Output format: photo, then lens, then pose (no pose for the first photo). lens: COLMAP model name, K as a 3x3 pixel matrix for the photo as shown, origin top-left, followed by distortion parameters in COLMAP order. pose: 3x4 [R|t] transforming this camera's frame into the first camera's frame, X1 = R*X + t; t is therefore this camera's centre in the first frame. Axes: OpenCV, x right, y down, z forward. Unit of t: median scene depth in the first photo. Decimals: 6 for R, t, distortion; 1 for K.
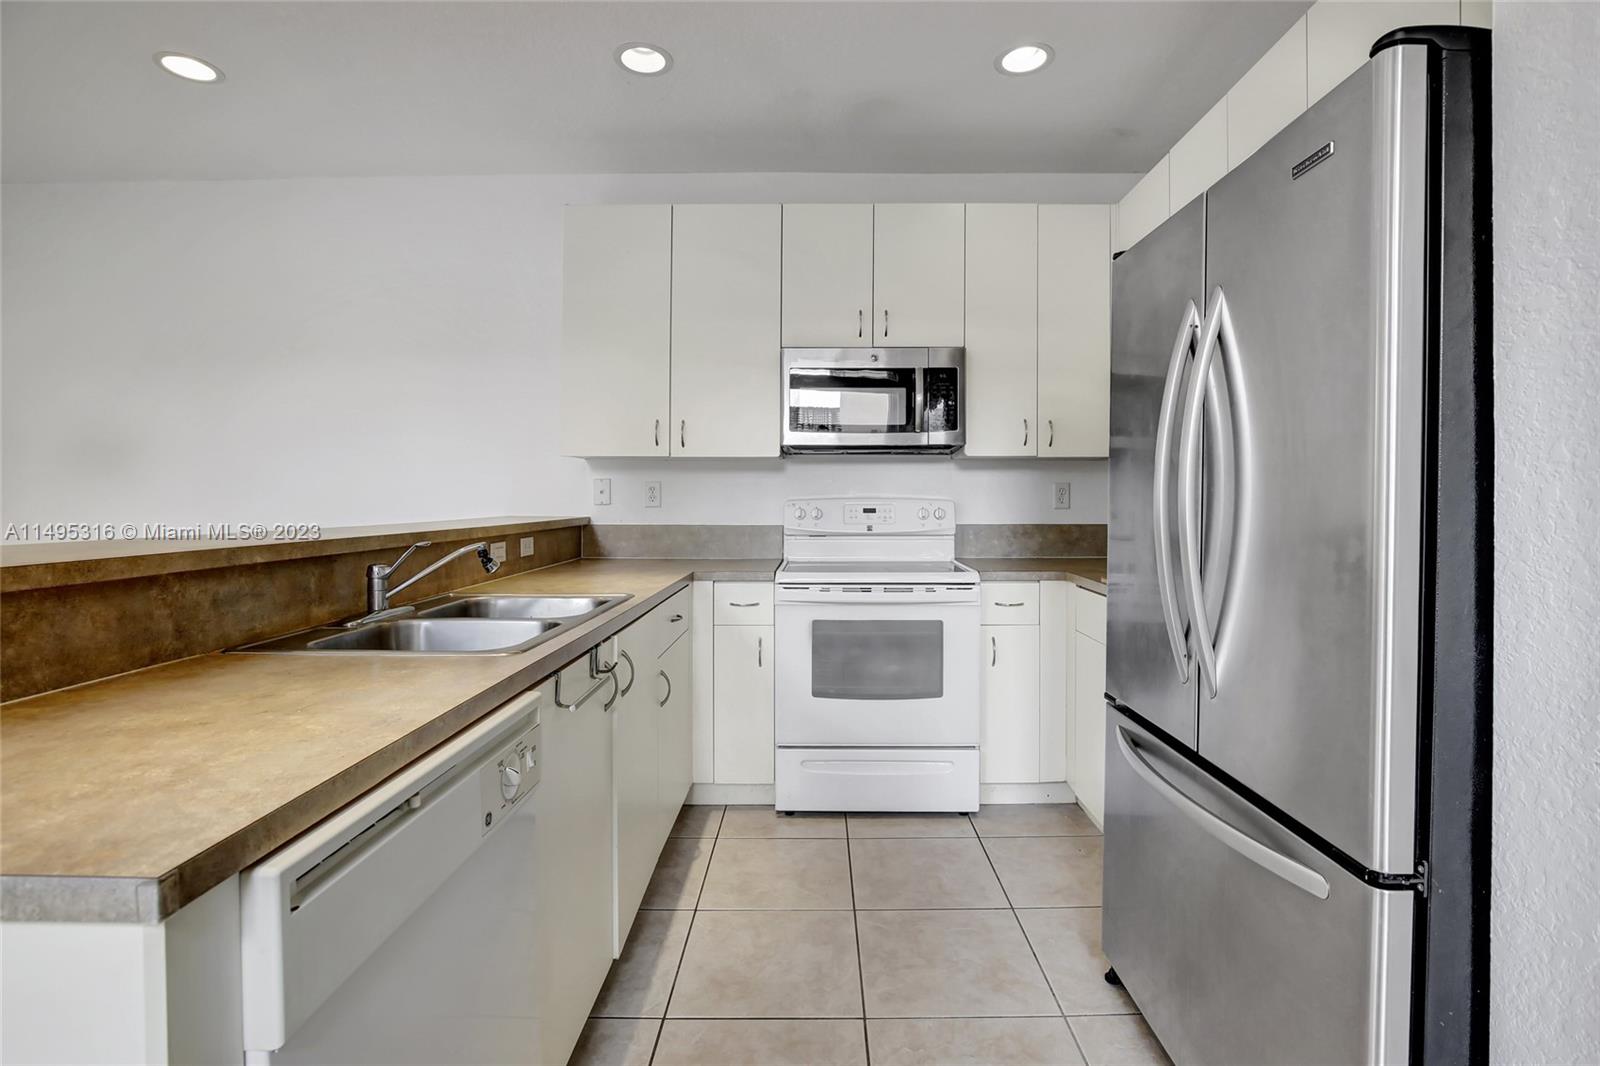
lens RADIAL K [[755.7, 0, 815.4], [0, 755.7, 503.5], [0, 0, 1]] dist [-0.026180, 0.000154]
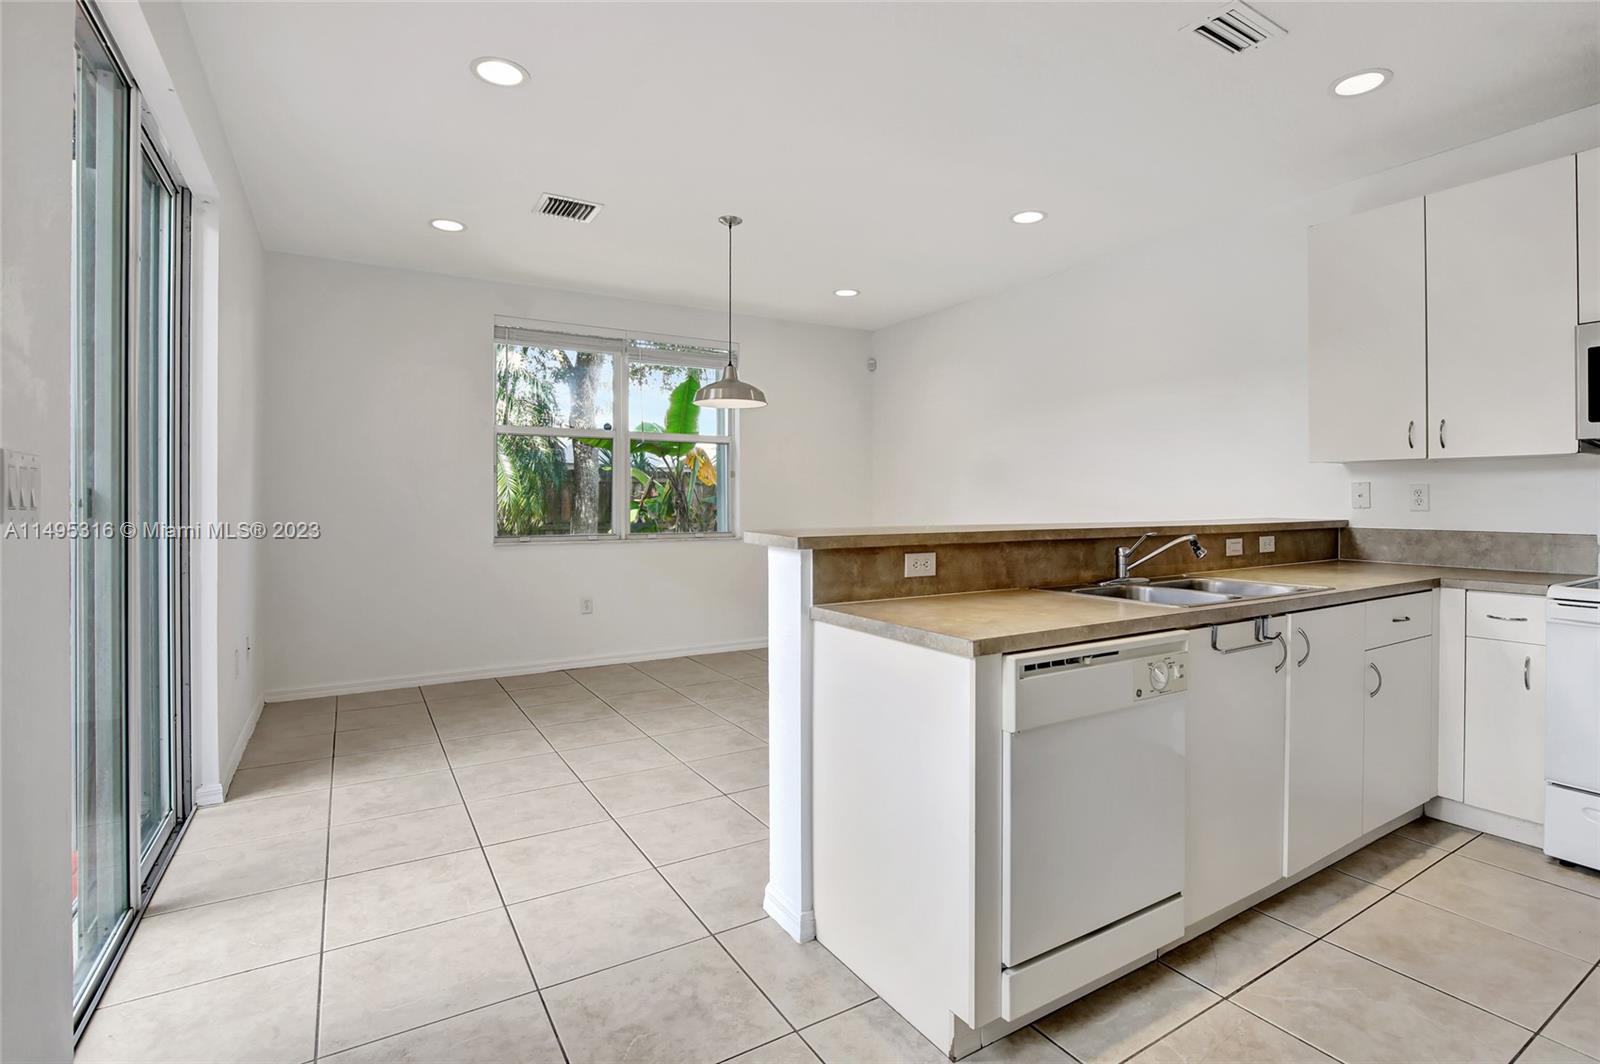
lens RADIAL K [[755.7, 0, 815.4], [0, 755.7, 502.5], [0, 0, 1]] dist [-0.026180, 0.000154]
pose [[0.526969, 0.002751, -0.849880, 0.354790], [-0.006330, 0.999980, -0.000688, -0.001393], [0.849861, 0.005742, 0.526976, -0.296380]]
